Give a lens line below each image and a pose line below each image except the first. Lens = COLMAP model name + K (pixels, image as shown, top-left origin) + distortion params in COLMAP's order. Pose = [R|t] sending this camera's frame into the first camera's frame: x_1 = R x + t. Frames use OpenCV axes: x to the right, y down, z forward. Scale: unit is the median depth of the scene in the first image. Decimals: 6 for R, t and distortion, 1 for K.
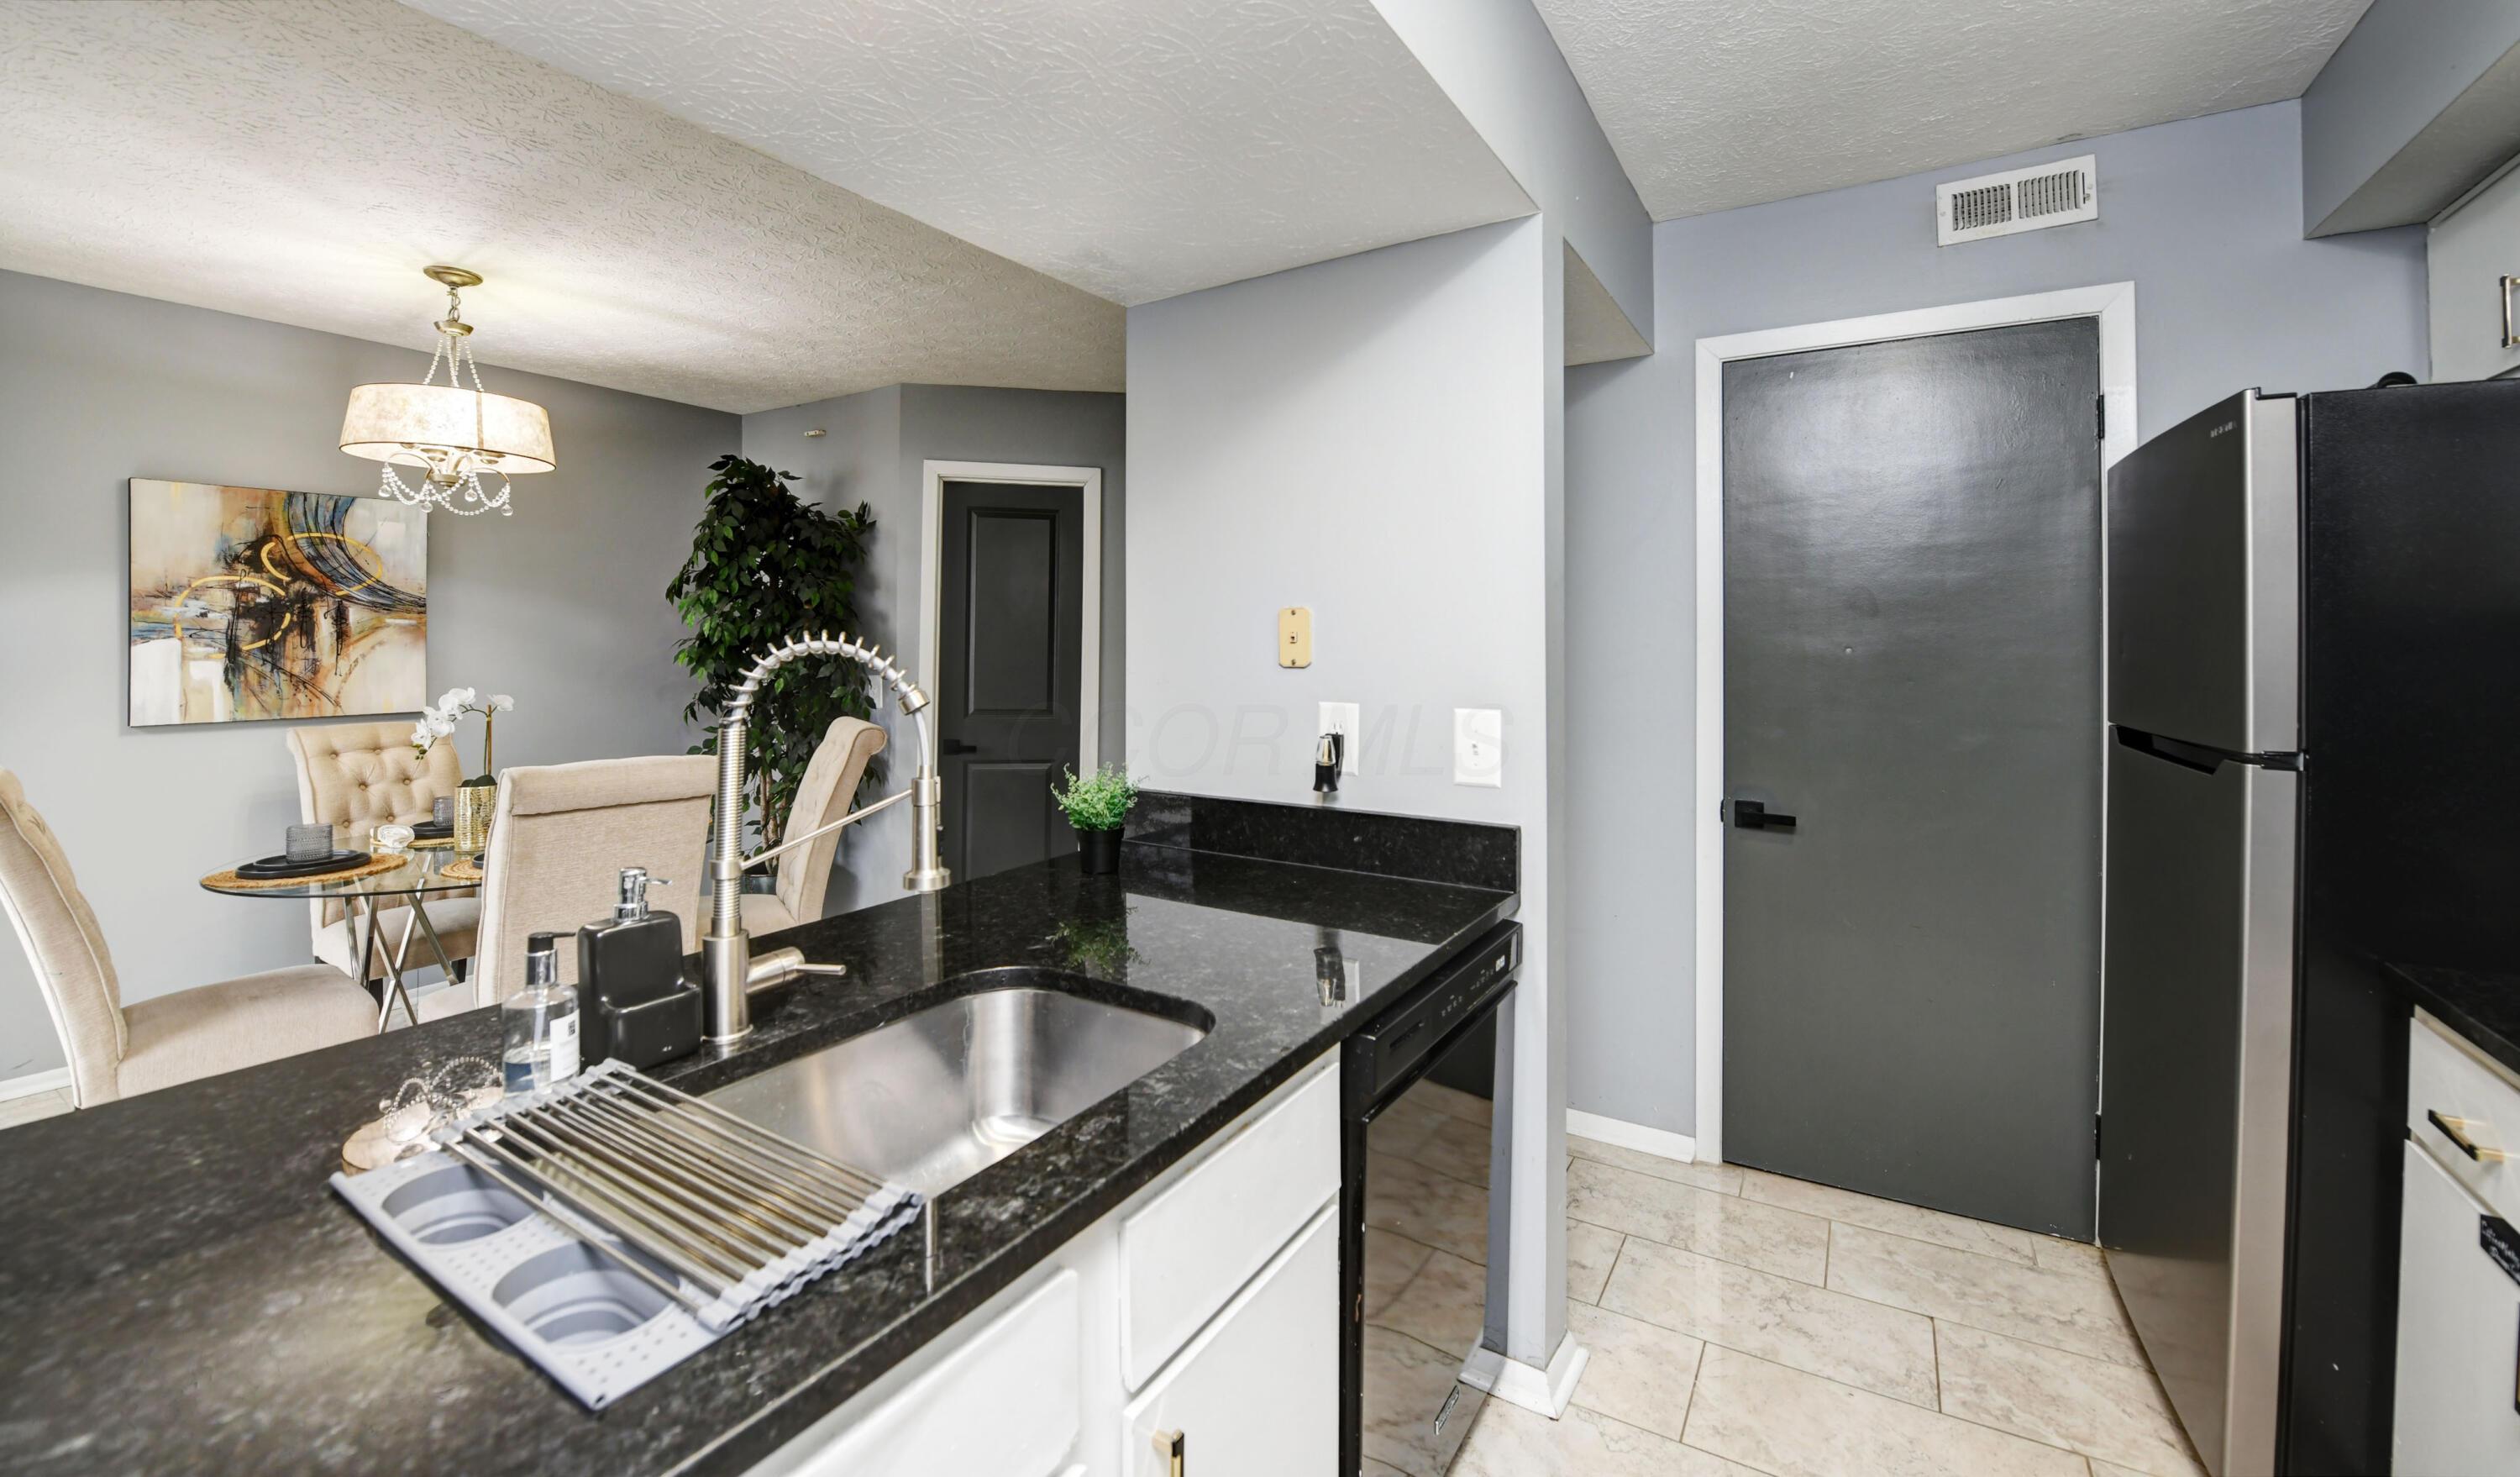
lens RADIAL K [[1002.6, 0, 1256.5], [0, 1002.6, 632.6], [0, 0, 1]] dist [-0.025255, -0.000823]
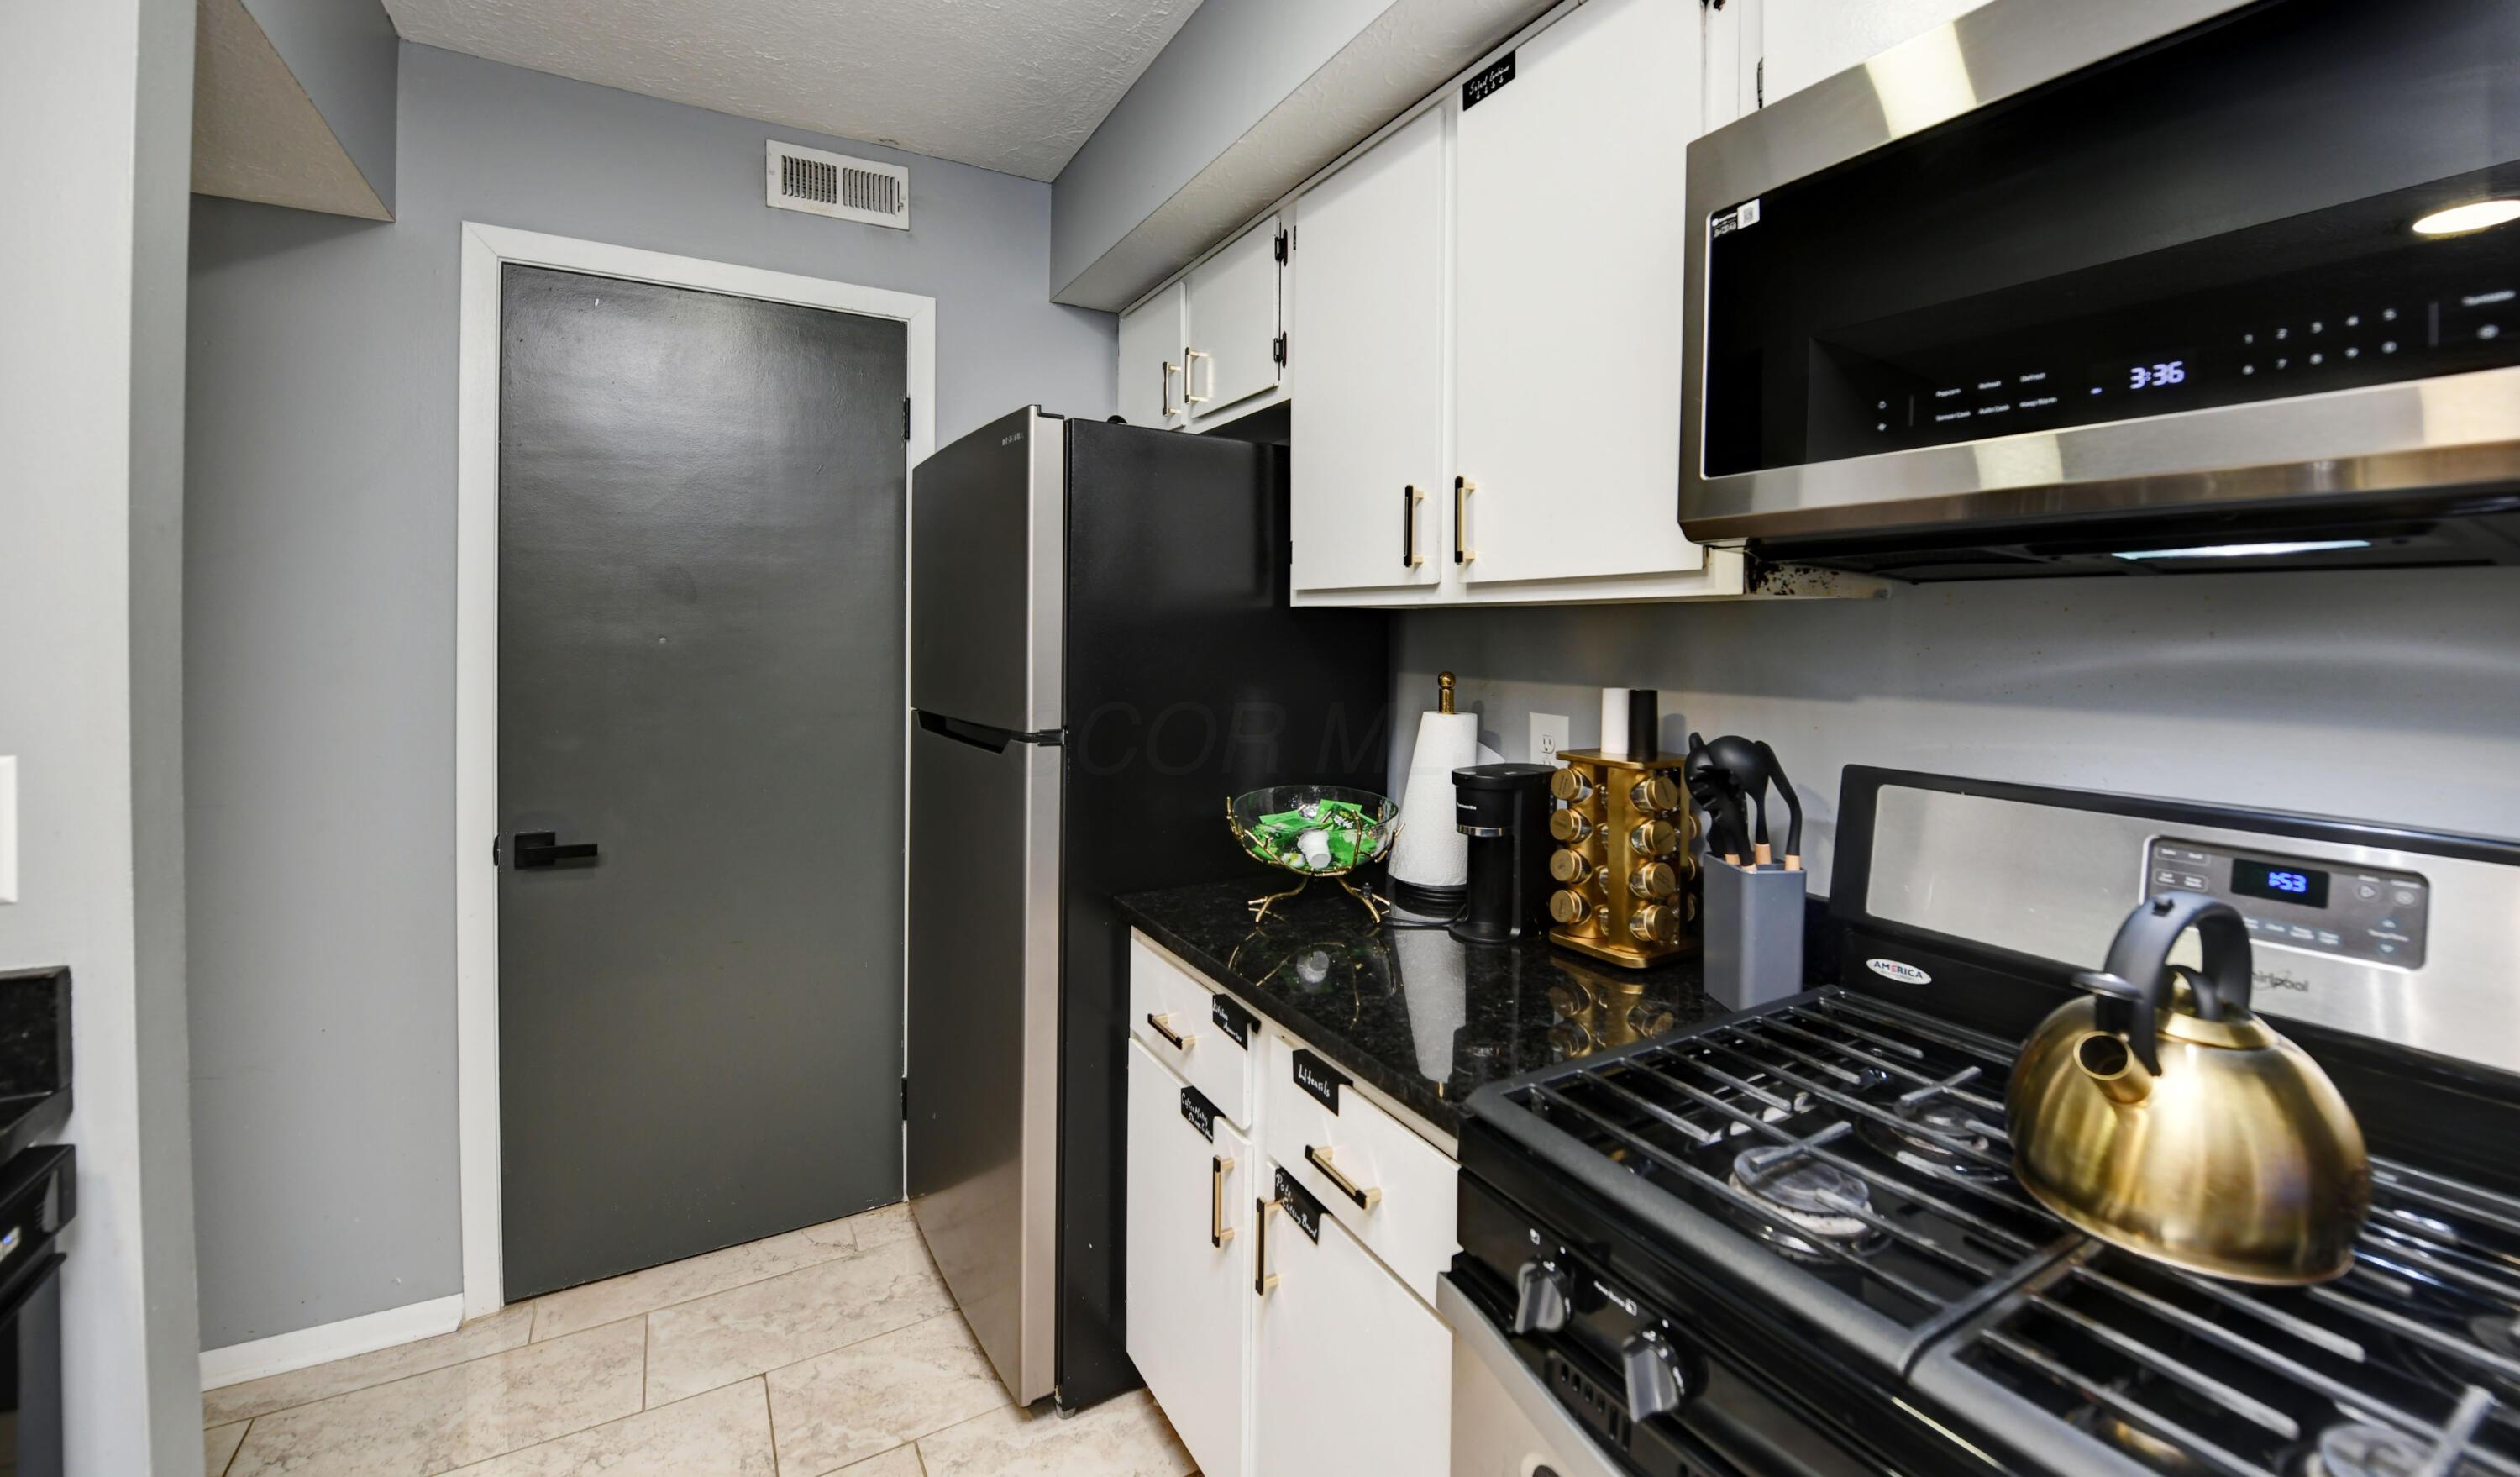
lens RADIAL K [[1034.2, 0, 1270.8], [0, 1034.2, 639.0], [0, 0, 1]] dist [-0.016789, -0.000775]
pose [[0.477317, -0.003489, 0.878724, 0.074526], [-0.013577, 0.999843, 0.011345, -0.000160], [-0.878626, -0.017345, 0.477195, 0.127949]]
